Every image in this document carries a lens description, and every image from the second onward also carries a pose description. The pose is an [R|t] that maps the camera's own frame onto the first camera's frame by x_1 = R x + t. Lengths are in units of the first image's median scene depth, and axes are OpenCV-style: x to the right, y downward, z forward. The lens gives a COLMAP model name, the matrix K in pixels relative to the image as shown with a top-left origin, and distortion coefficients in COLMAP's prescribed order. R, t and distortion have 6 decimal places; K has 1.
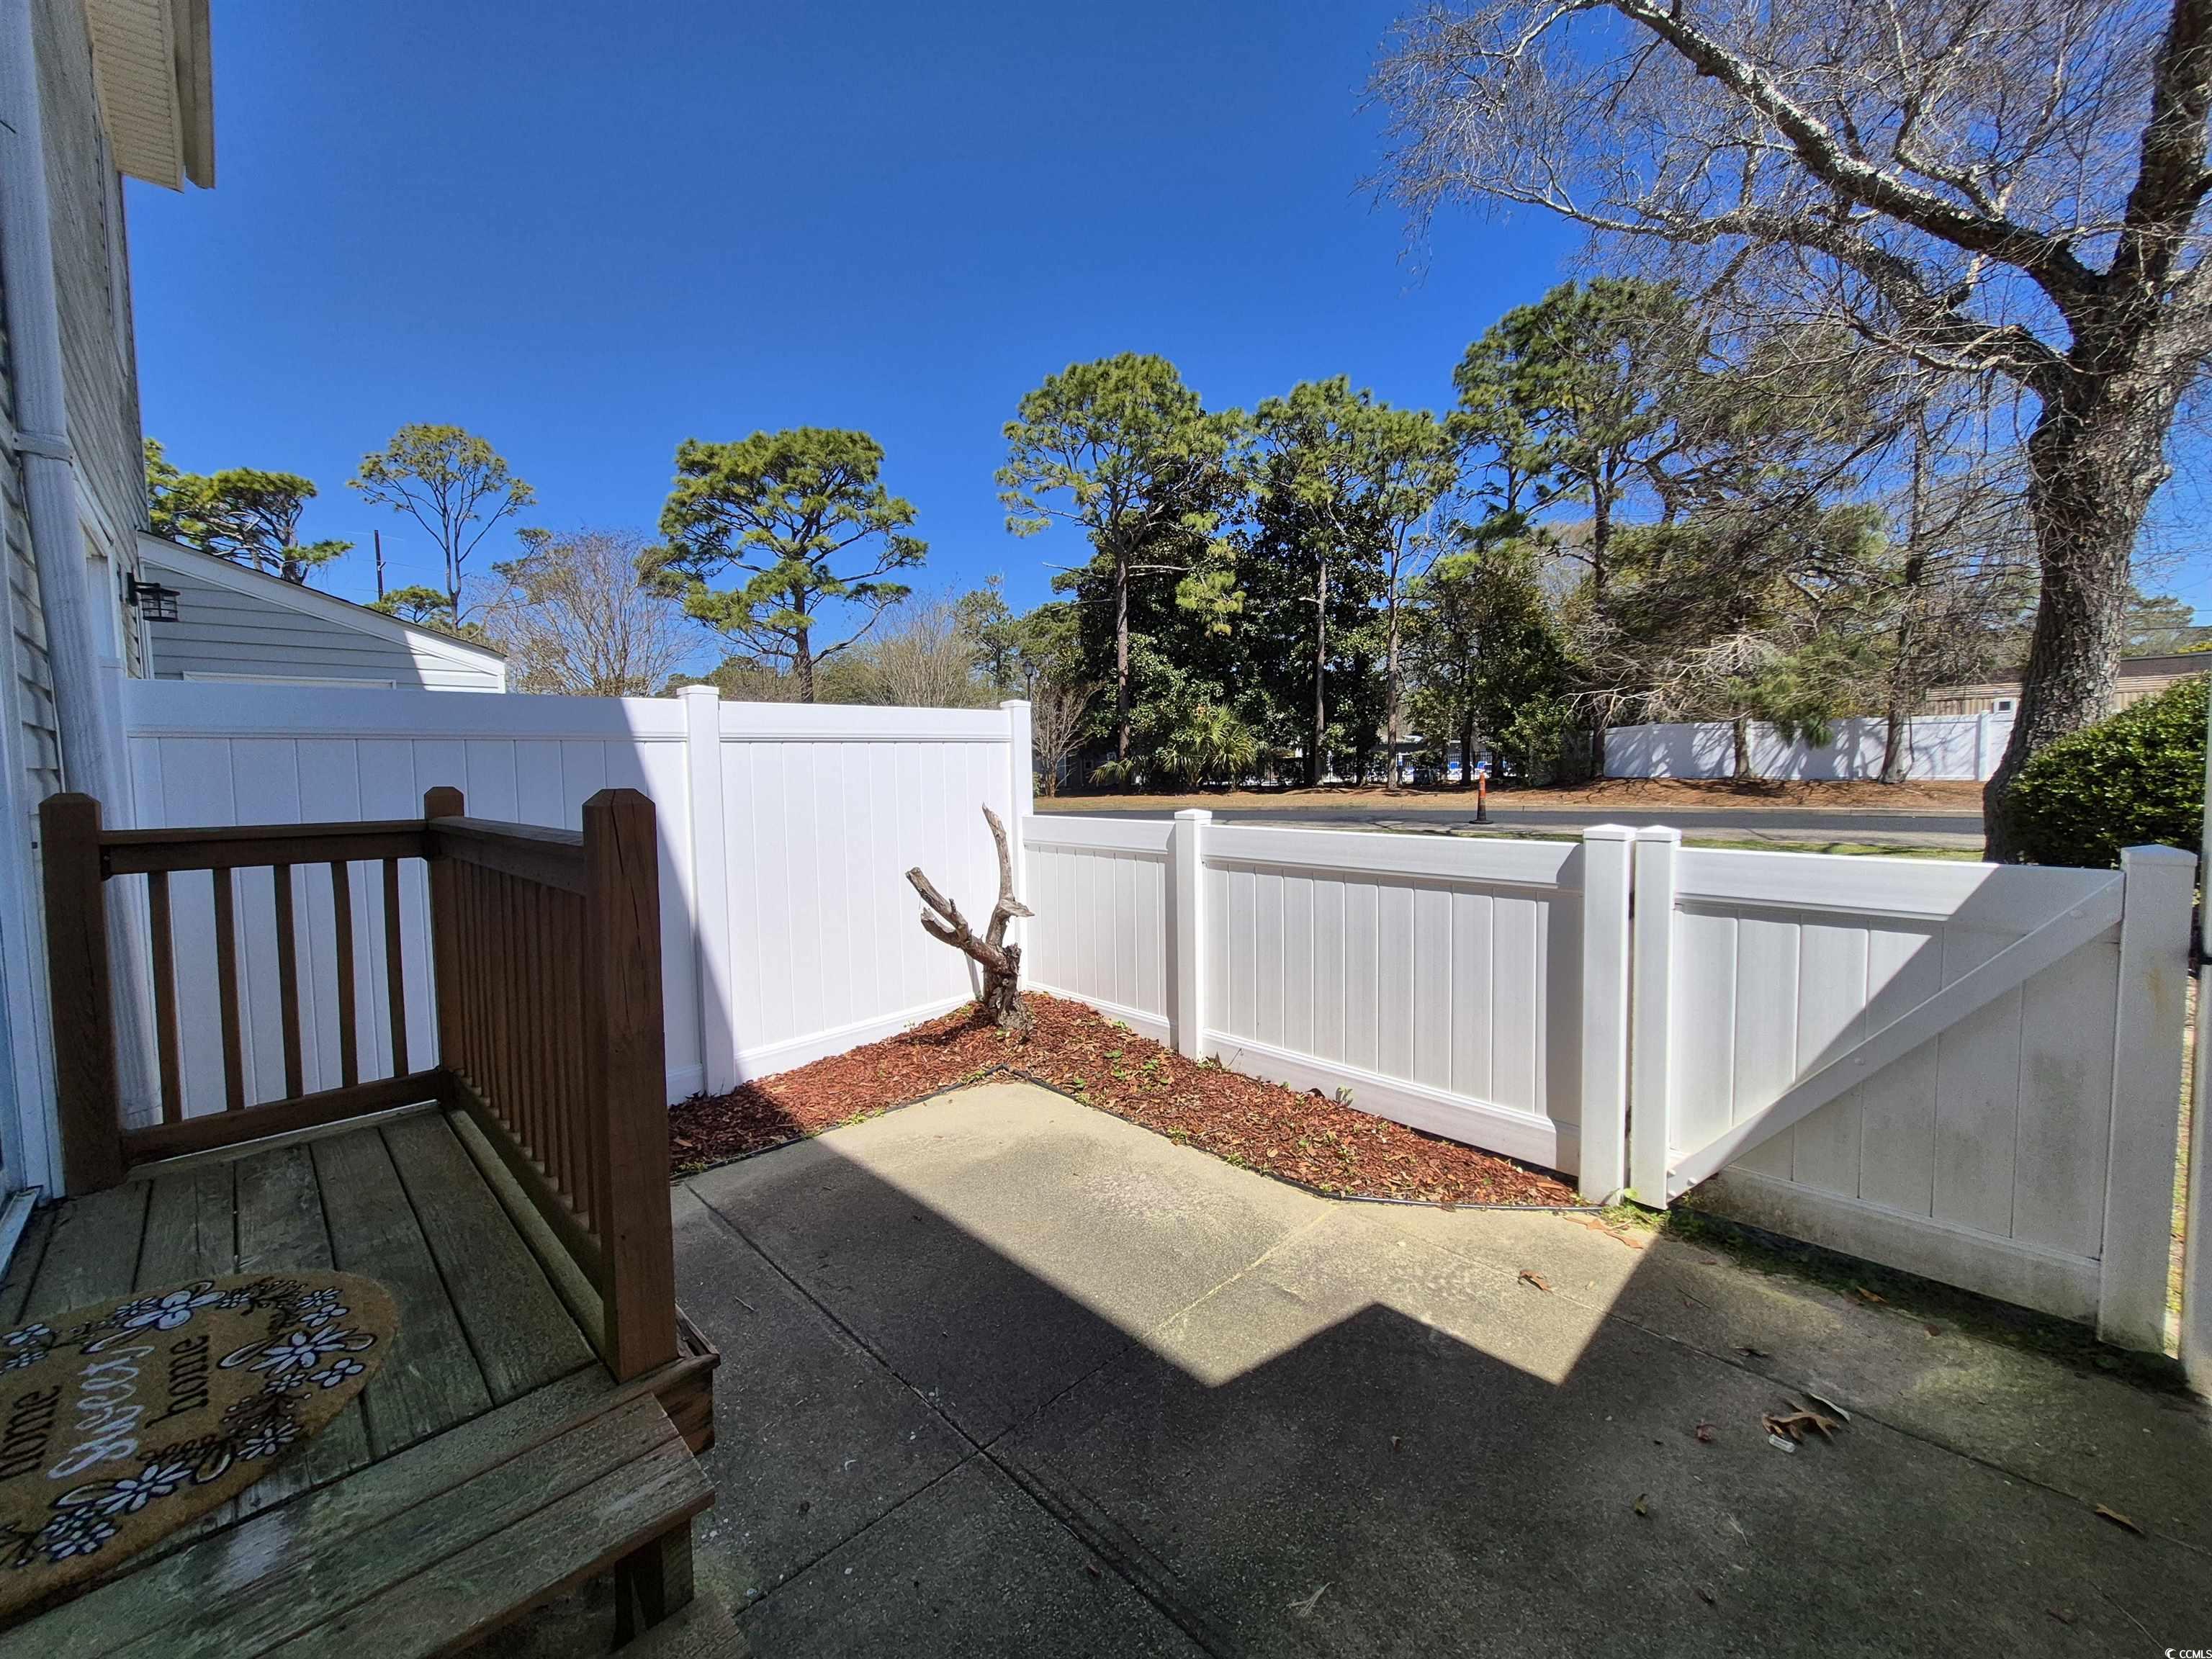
lens RADIAL K [[867.1, 0, 1110.4], [0, 867.1, 811.1], [0, 0, 1]] dist [0.001559, 0.000065]
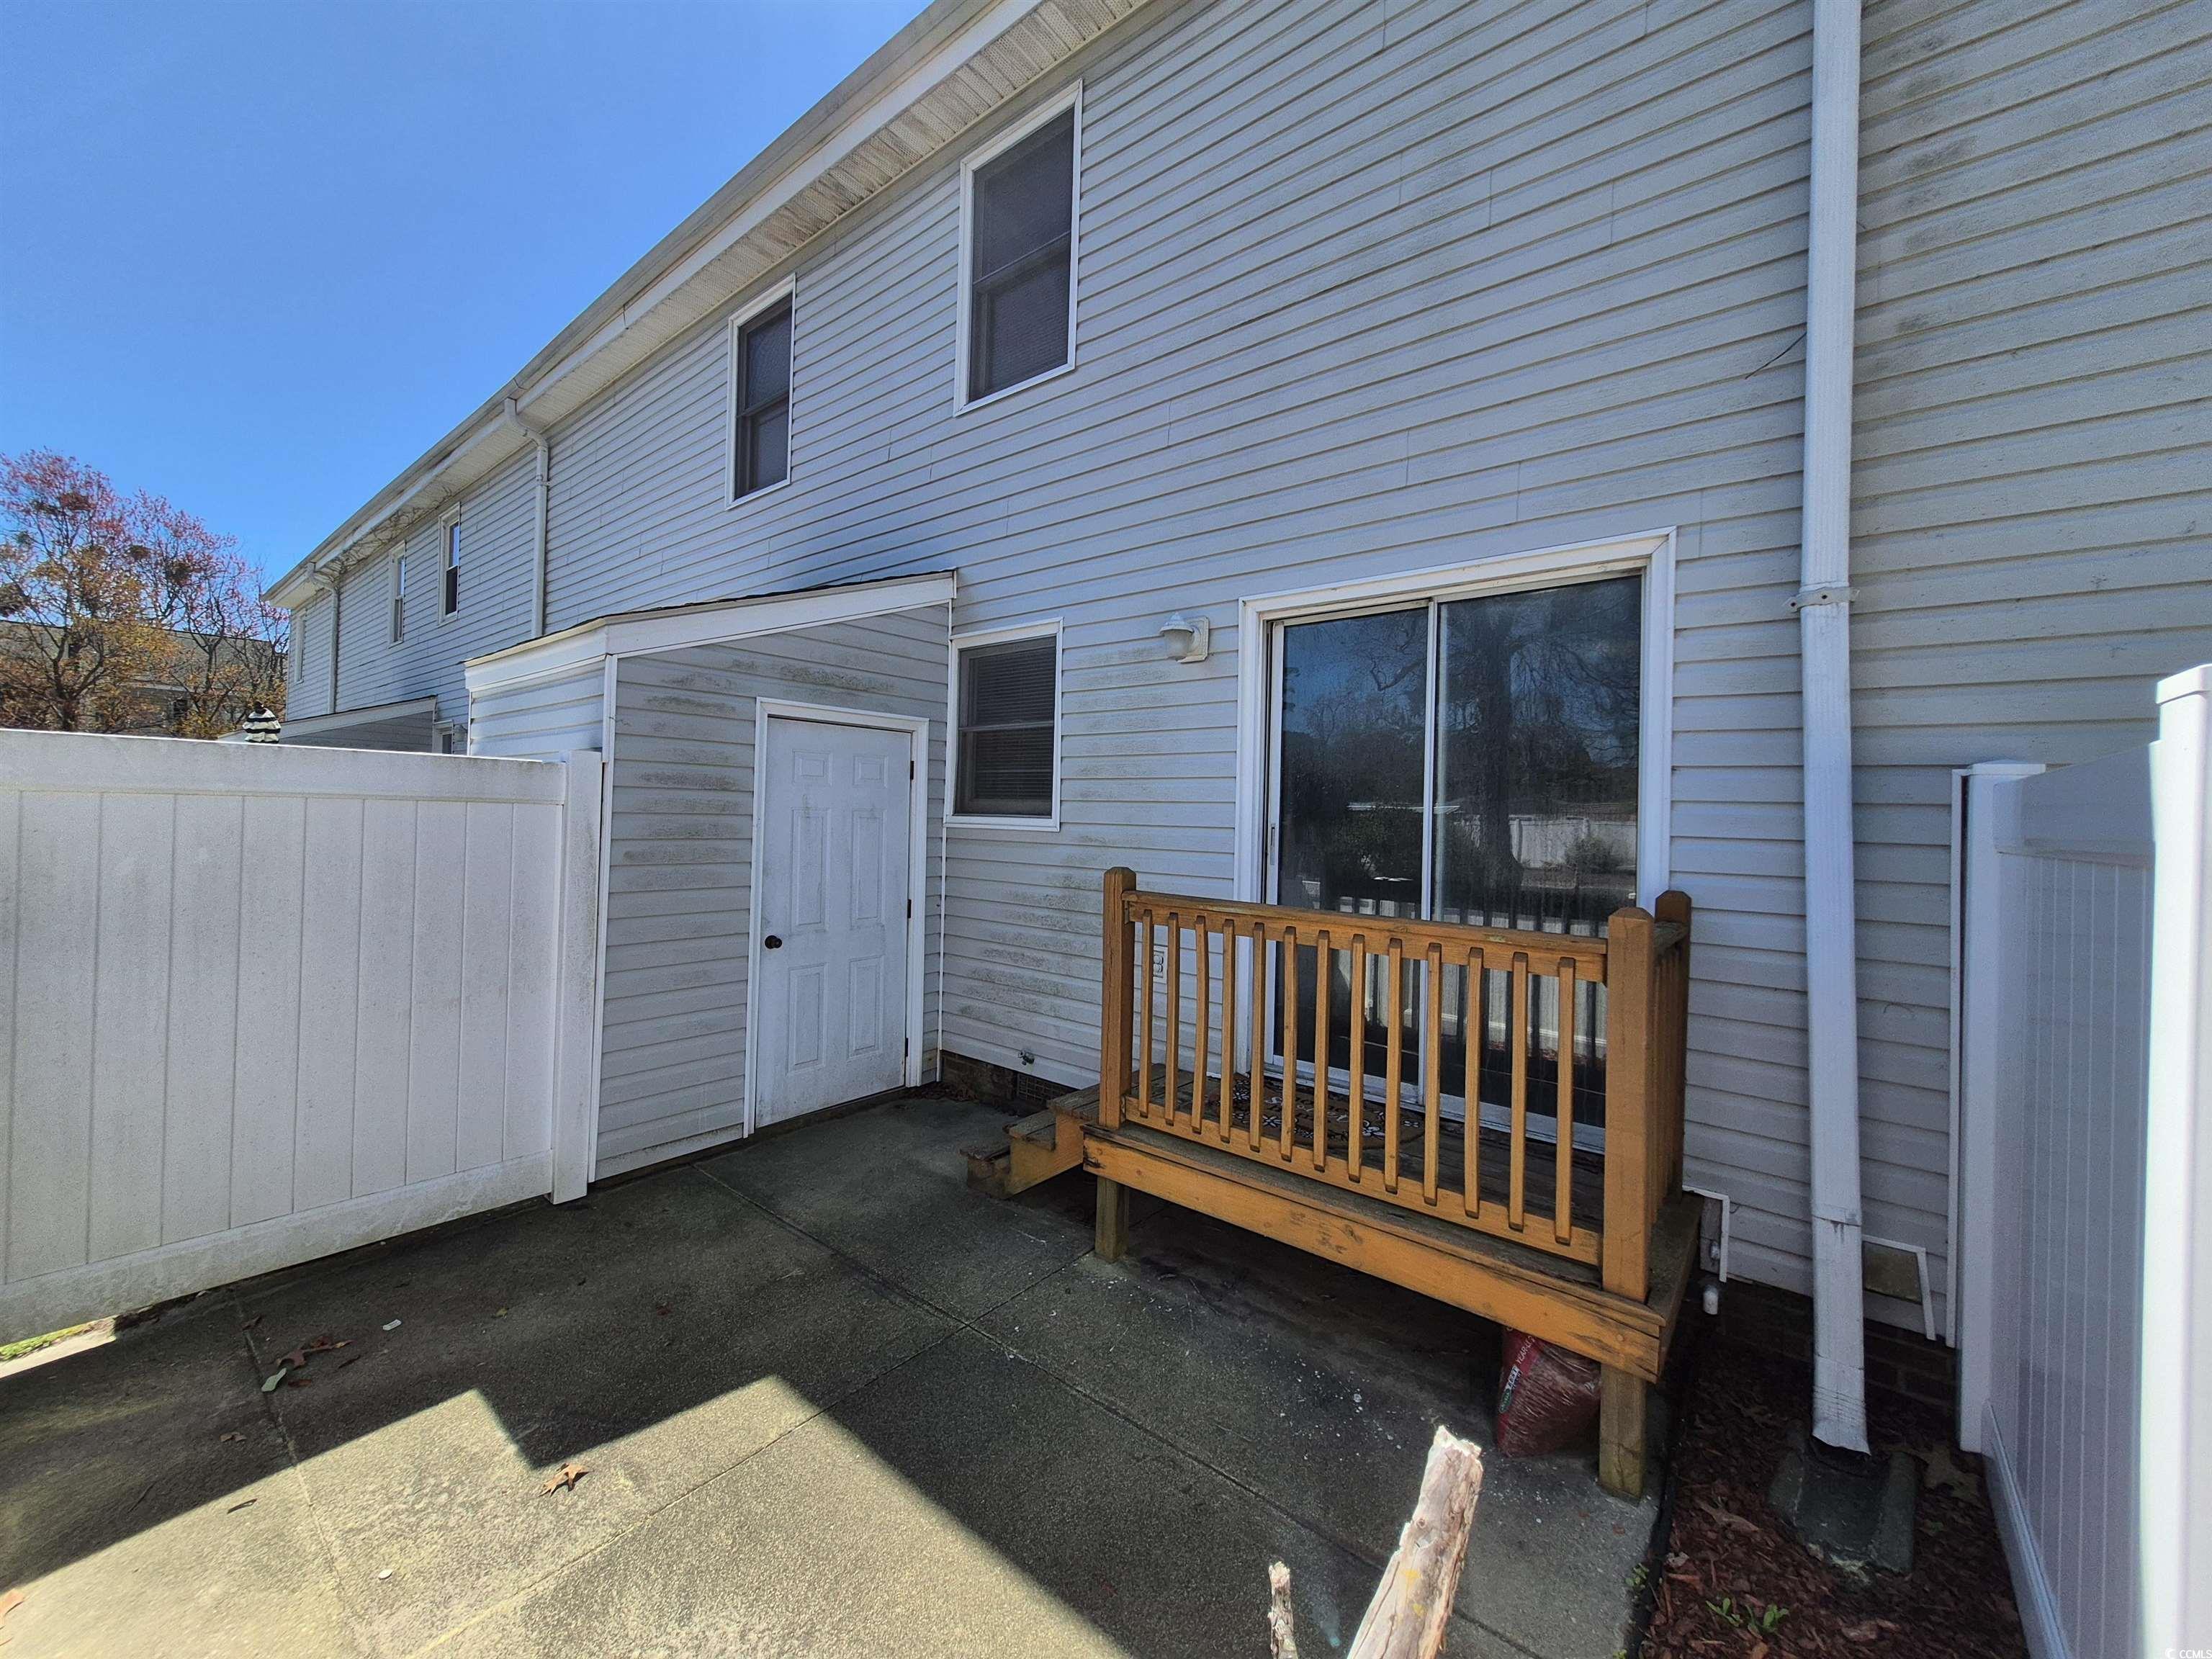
lens RADIAL K [[867.1, 0, 1110.4], [0, 867.1, 811.1], [0, 0, 1]] dist [0.001559, 0.000065]
pose [[-0.995352, -0.010915, -0.095681, -0.118599], [-0.015678, 0.998667, 0.049170, -0.105308], [0.095017, 0.050441, -0.994197, 1.210389]]
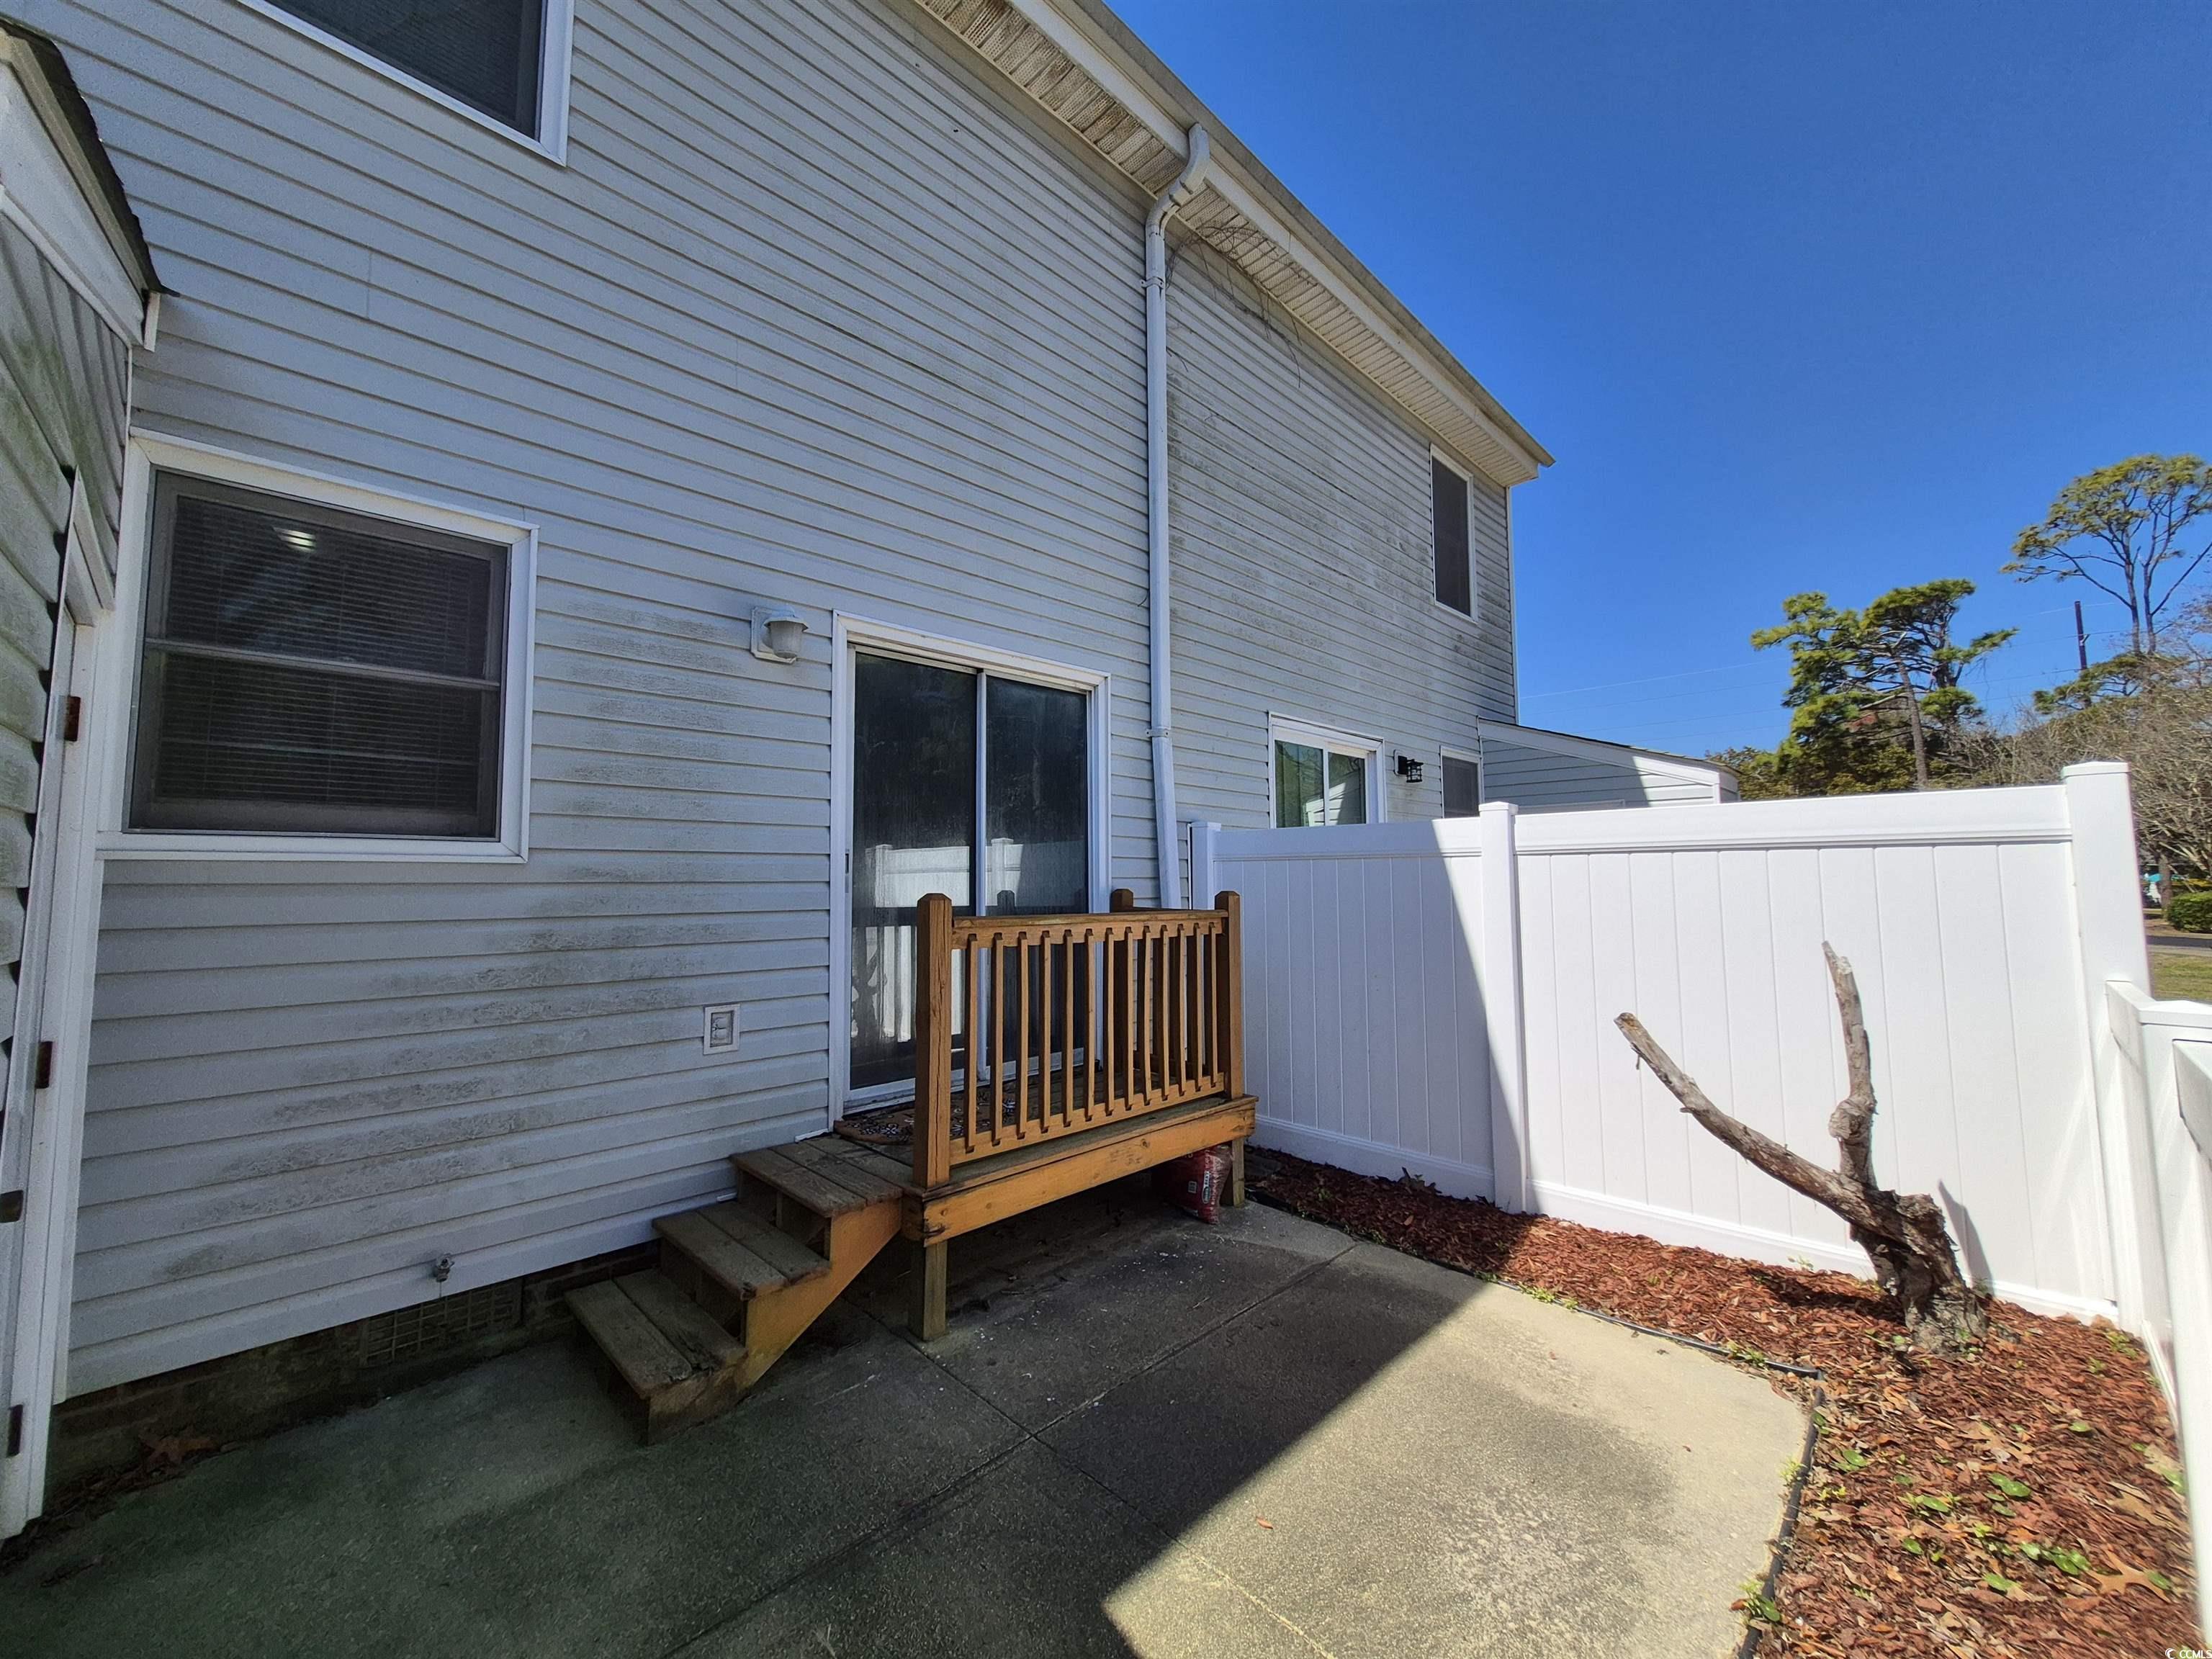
lens RADIAL K [[867.1, 0, 1110.4], [0, 867.1, 811.1], [0, 0, 1]] dist [0.001559, 0.000065]
pose [[-0.006203, -0.062290, -0.998039, 0.570258], [-0.052965, 0.996678, -0.061876, -0.043393], [0.998577, 0.052478, -0.009481, 0.532771]]
